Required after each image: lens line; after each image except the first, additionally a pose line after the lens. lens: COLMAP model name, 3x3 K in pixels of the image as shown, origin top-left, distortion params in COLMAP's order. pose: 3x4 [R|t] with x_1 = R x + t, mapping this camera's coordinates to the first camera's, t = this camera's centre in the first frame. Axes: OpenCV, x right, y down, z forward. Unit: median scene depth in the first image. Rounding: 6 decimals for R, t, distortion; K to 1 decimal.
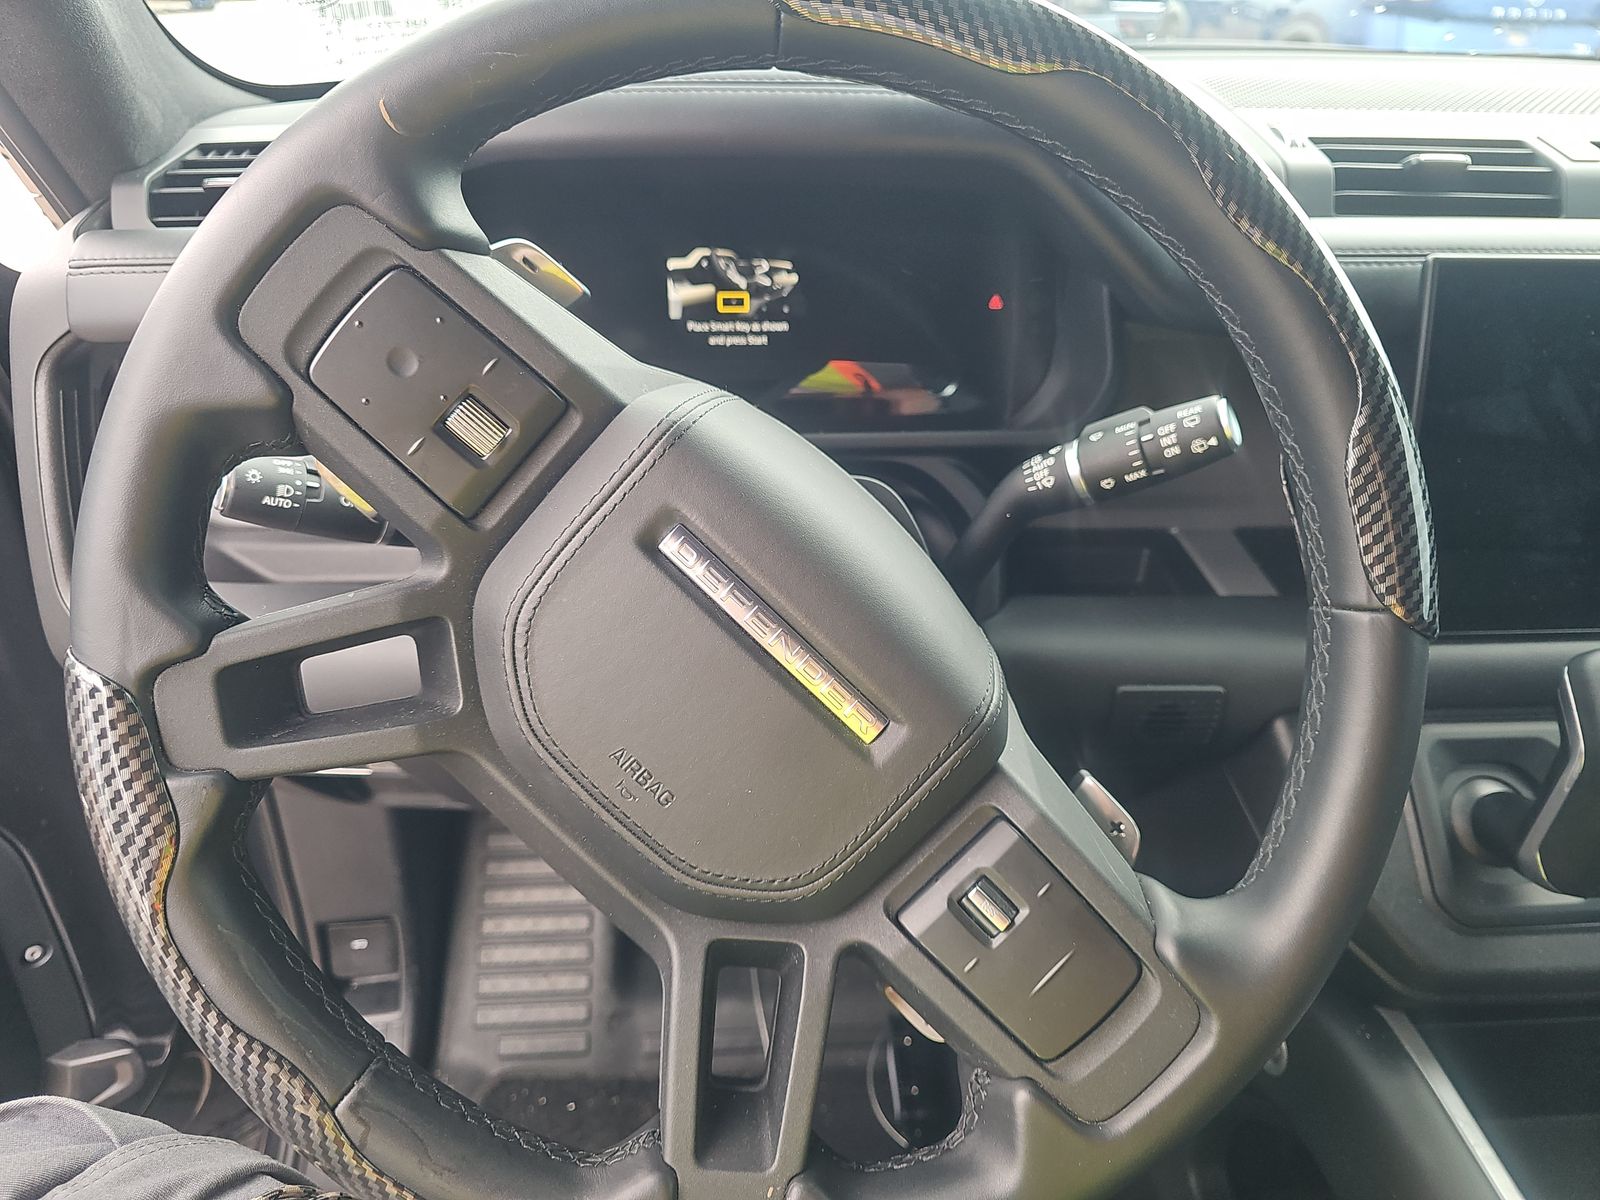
lens RADIAL K [[1068.0, 0, 800.0], [0, 1068.0, 600.0], [0, 0, 1]] dist [0.002531, -0.007347]
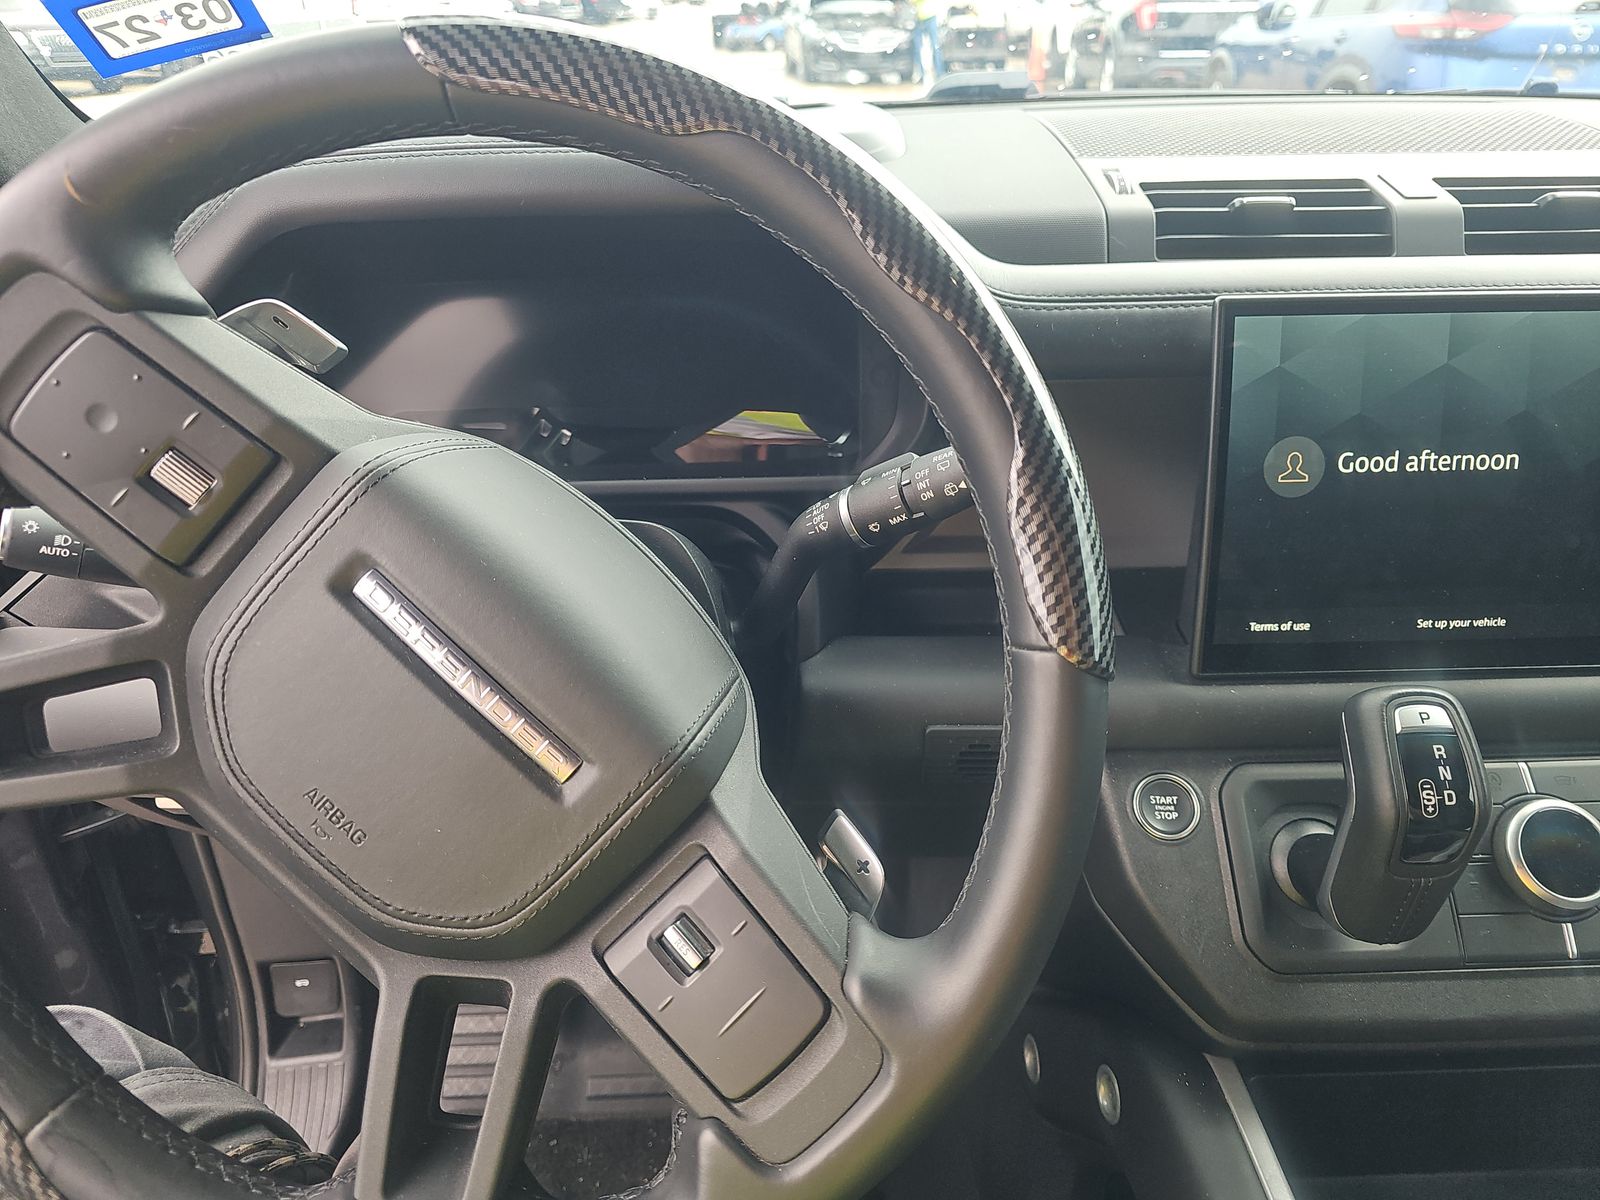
lens RADIAL K [[1053.7, 0, 843.8], [0, 1053.7, 609.7], [0, 0, 1]] dist [0.038012, -0.038395]
pose [[0.999025, -0.005659, -0.043779, 0.366203], [0.004257, 0.999477, -0.032049, 0.002318], [0.043938, 0.031832, 0.998527, -0.004716]]
